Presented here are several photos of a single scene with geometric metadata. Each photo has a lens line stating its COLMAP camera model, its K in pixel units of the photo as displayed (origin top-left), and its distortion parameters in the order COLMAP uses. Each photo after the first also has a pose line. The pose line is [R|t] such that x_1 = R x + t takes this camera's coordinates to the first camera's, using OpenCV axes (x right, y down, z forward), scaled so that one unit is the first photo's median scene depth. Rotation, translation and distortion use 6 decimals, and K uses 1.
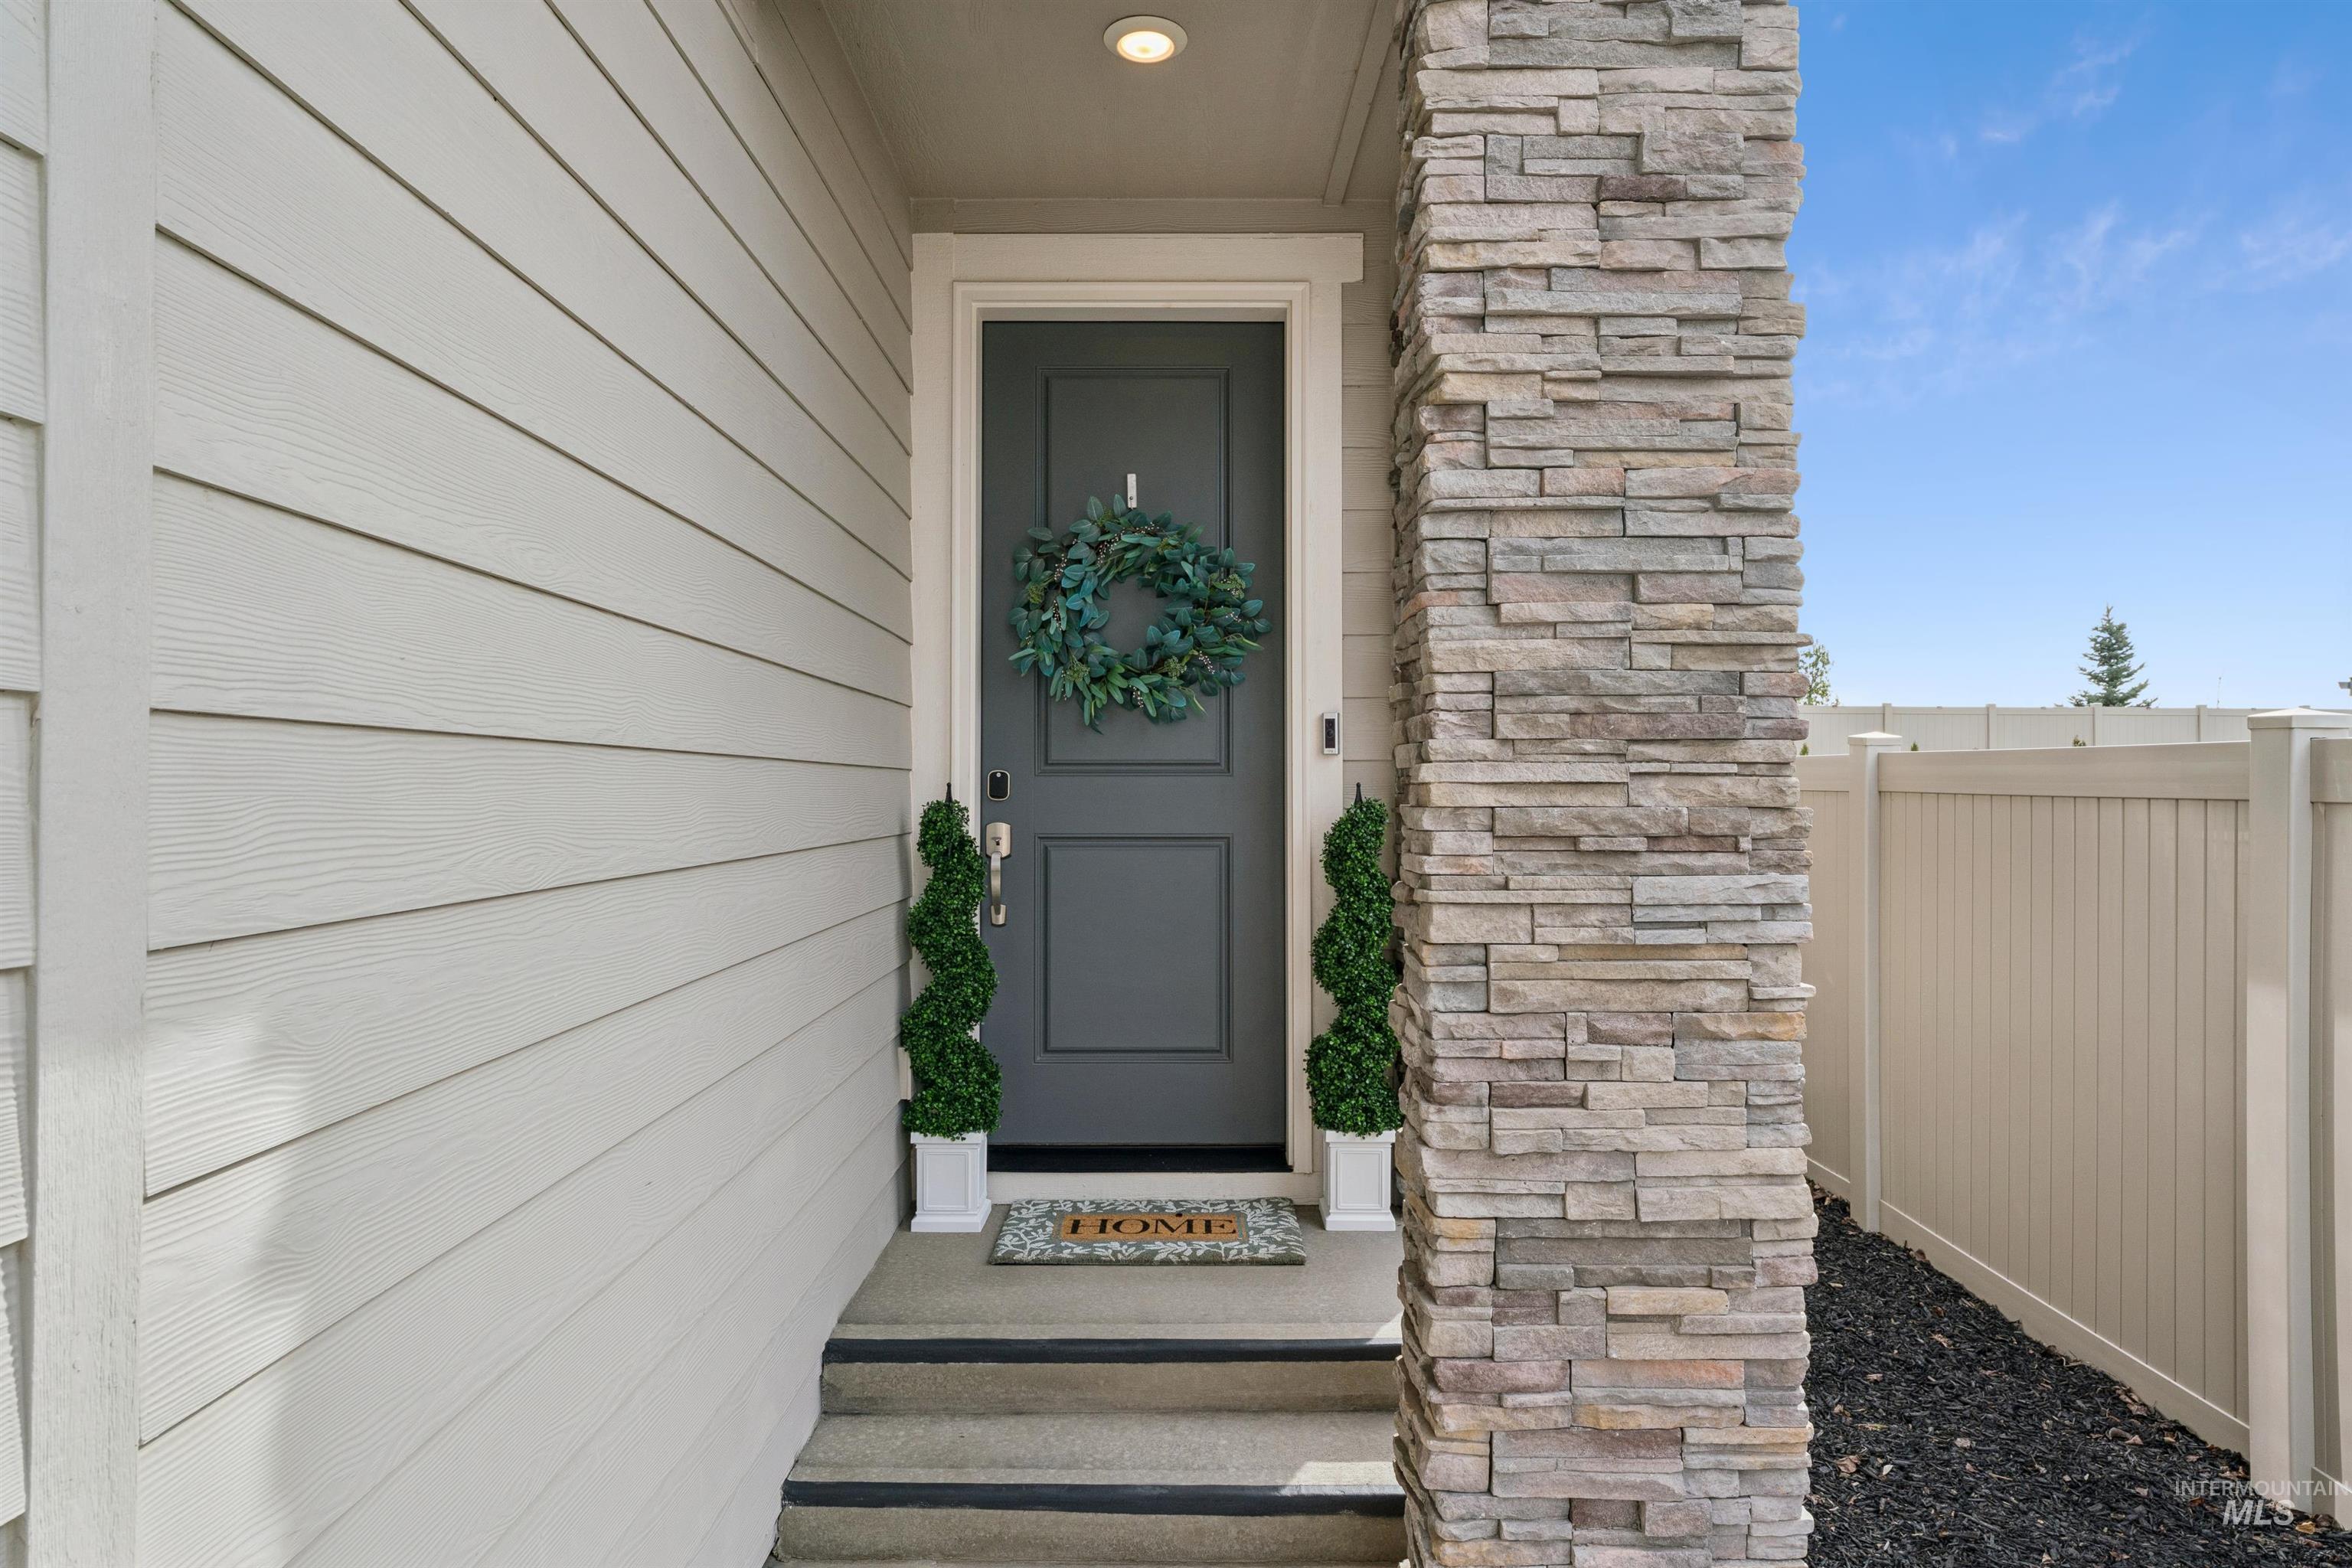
lens RADIAL K [[1324.3, 0, 1176.0], [0, 1324.3, 784.0], [0, 0, 1]] dist [-0.000196, -0.000009]
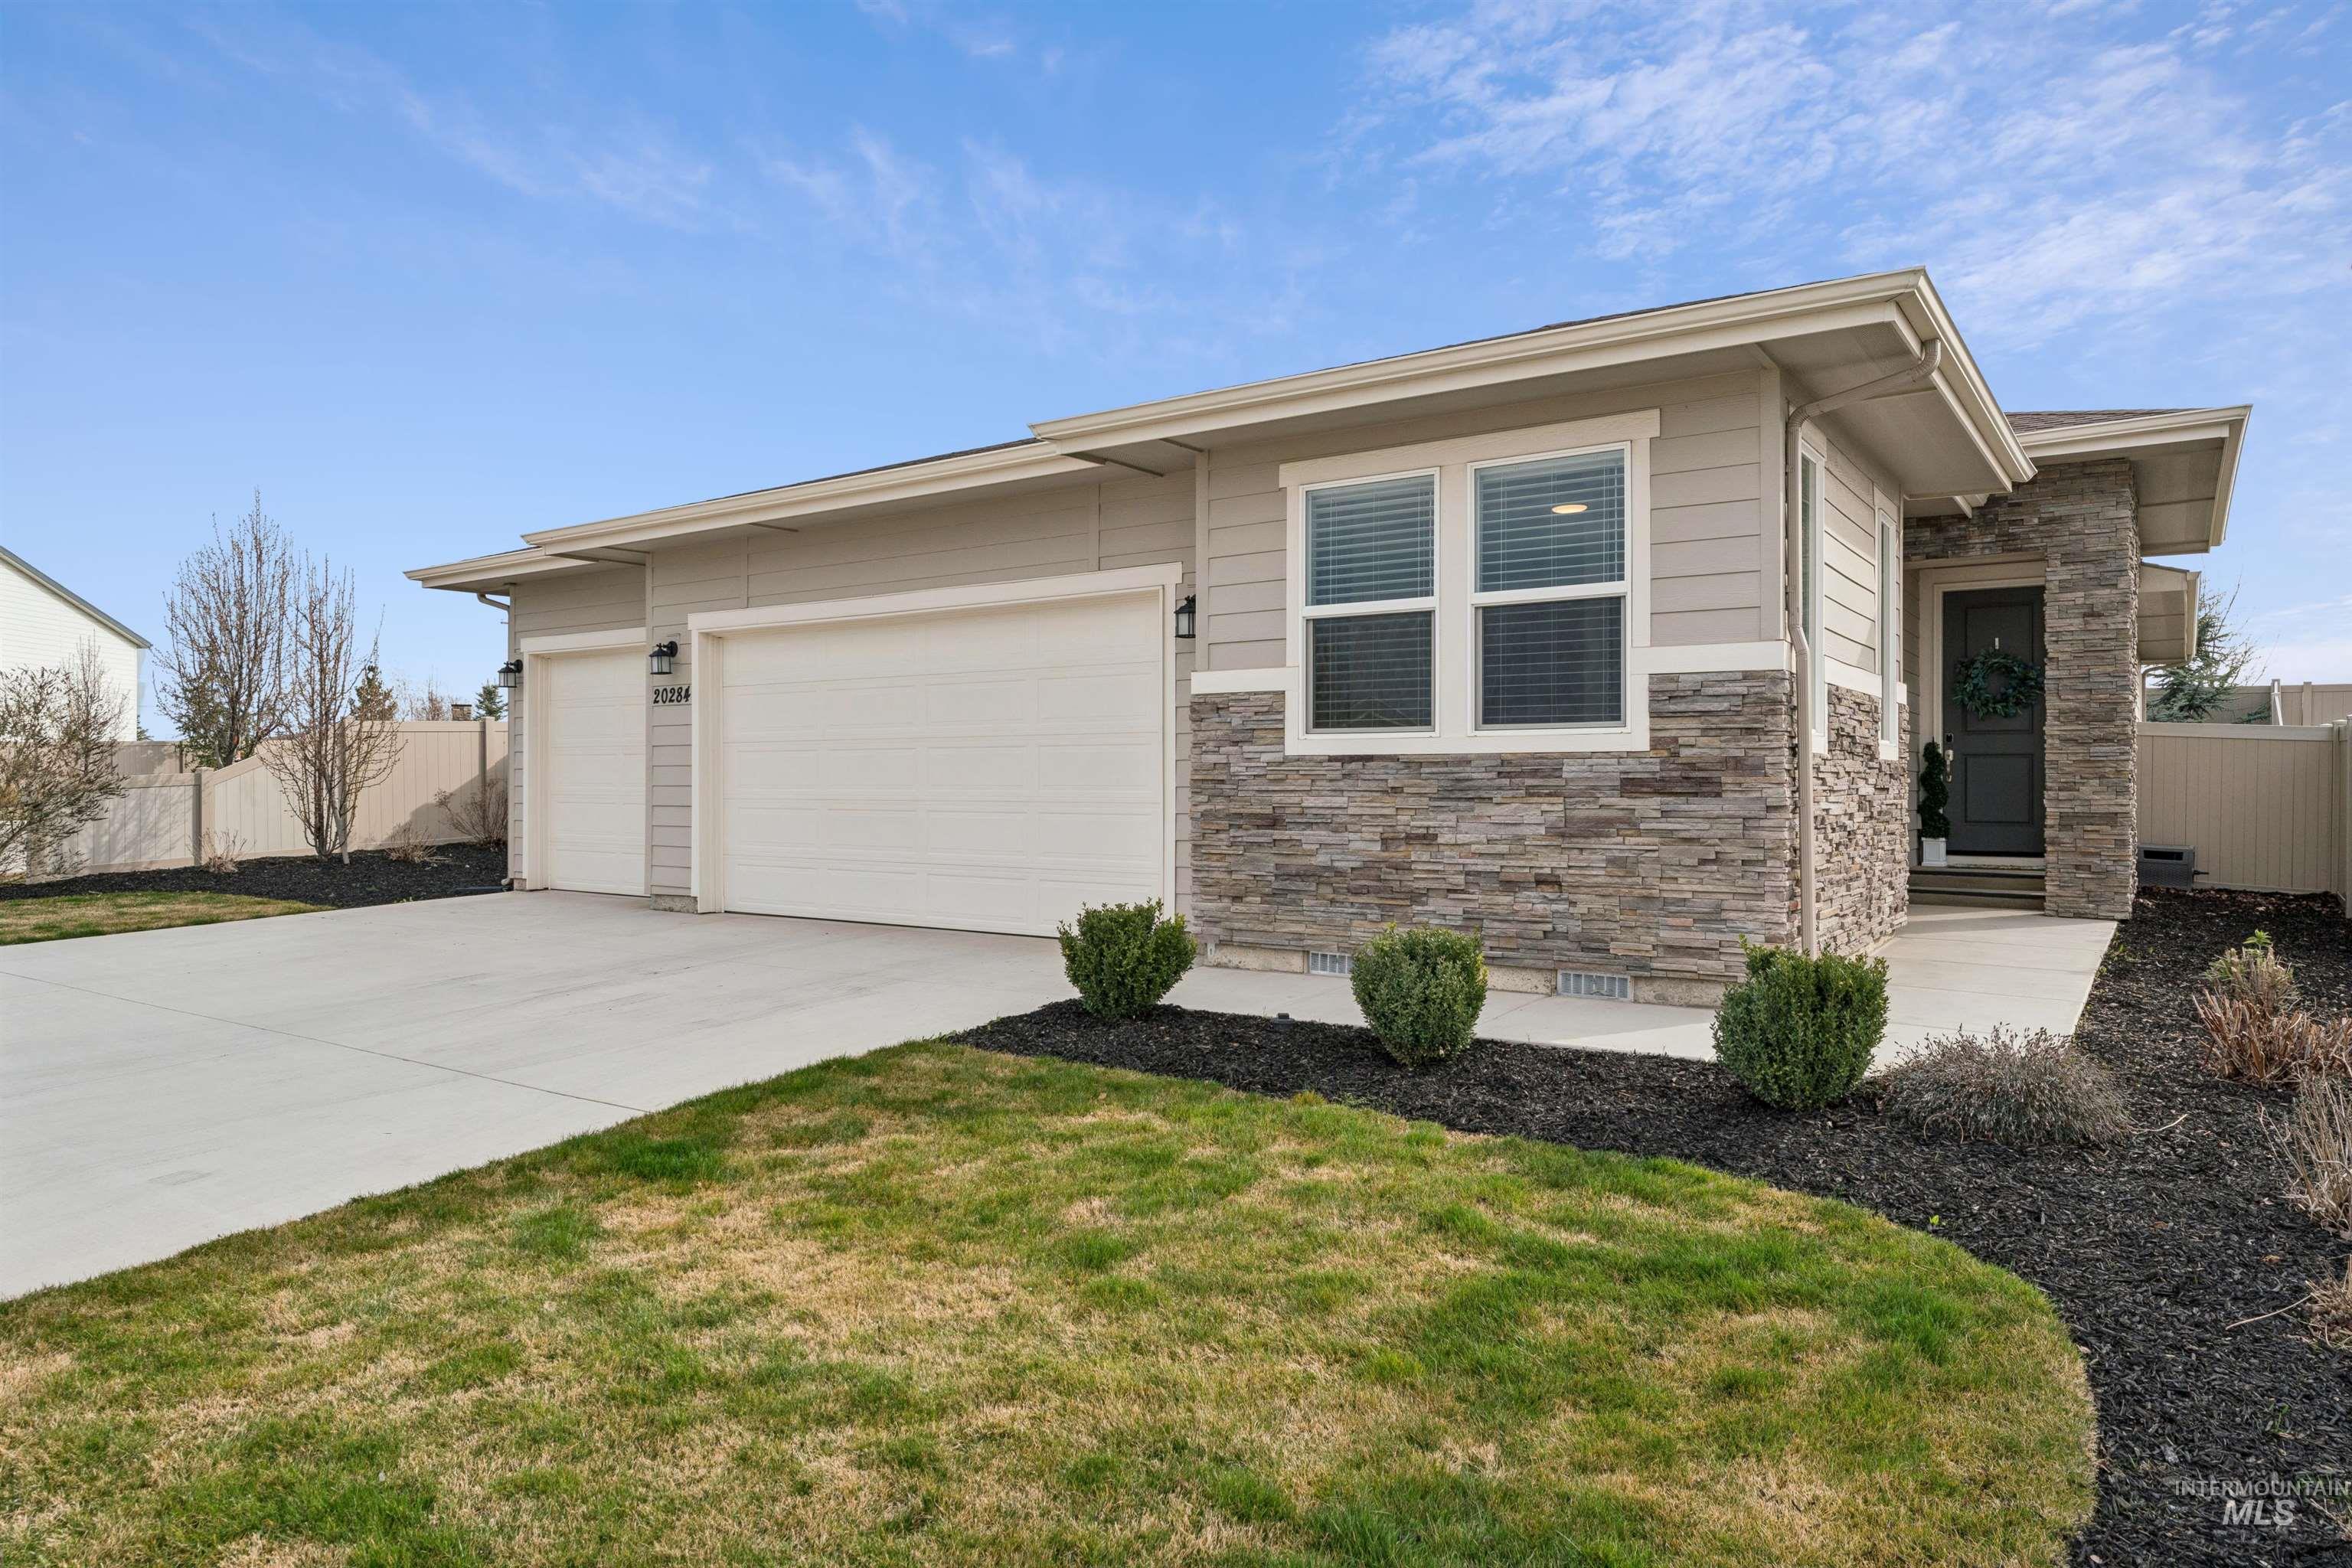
lens RADIAL K [[1439.3, 0, 1176.0], [0, 1439.3, 784.0], [0, 0, 1]] dist [-0.001681, -0.000285]
pose [[0.820284, 0.000378, -0.571957, 0.620462], [0.000923, 0.999998, 0.001984, 0.196689], [0.571956, -0.002156, 0.820281, -5.615296]]
